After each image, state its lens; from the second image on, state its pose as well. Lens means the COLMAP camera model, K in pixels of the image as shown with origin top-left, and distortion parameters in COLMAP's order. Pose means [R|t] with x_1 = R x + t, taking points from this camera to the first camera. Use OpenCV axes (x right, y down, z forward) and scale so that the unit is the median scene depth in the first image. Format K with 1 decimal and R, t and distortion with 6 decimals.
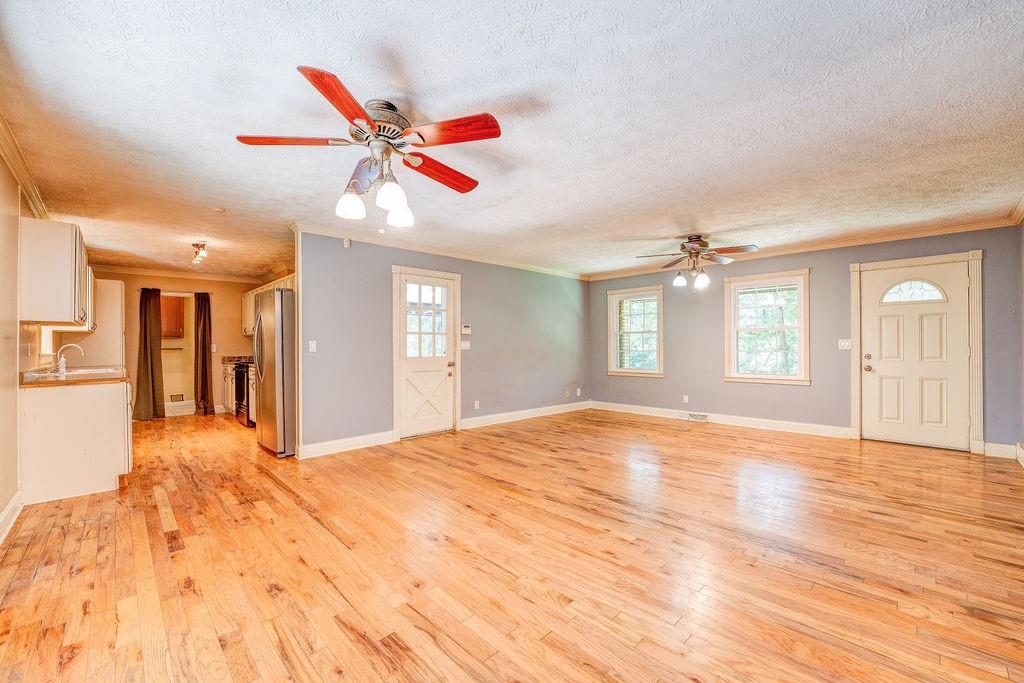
lens RADIAL K [[423.8, 0, 512.9], [0, 423.8, 347.7], [0, 0, 1]] dist [-0.029322, 0.000696]
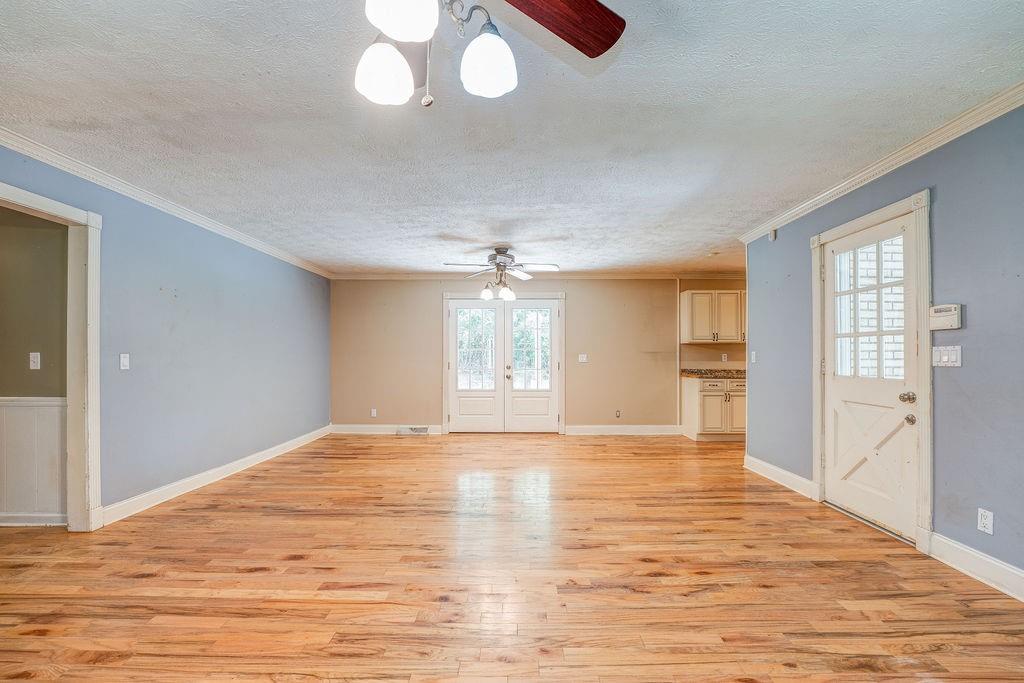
lens RADIAL K [[423.8, 0, 512.9], [0, 423.8, 347.7], [0, 0, 1]] dist [-0.029322, 0.000696]
pose [[-0.709707, -0.011454, -0.704404, 0.727078], [-0.001708, 0.999893, -0.014537, -0.011284], [0.704495, -0.009114, -0.709650, 1.567213]]
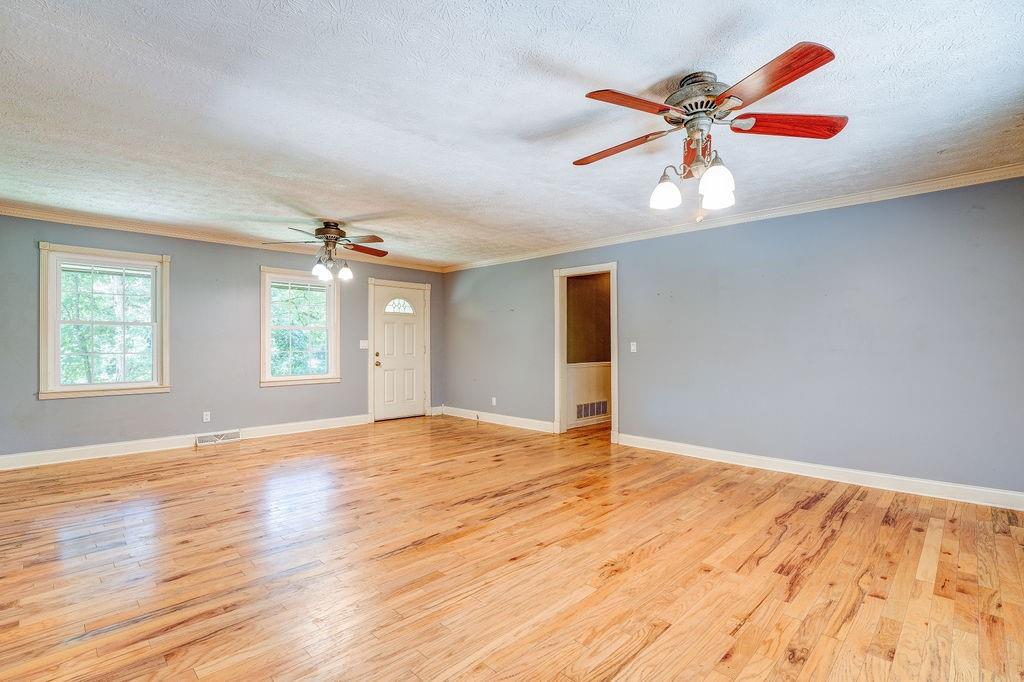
lens RADIAL K [[476.8, 0, 514.0], [0, 476.8, 346.3], [0, 0, 1]] dist [-0.016965, 0.000464]
pose [[-0.030782, -0.000632, 0.999526, -0.791810], [0.003559, 0.999993, 0.000742, -0.002467], [-0.999520, 0.003580, -0.030779, 0.854718]]
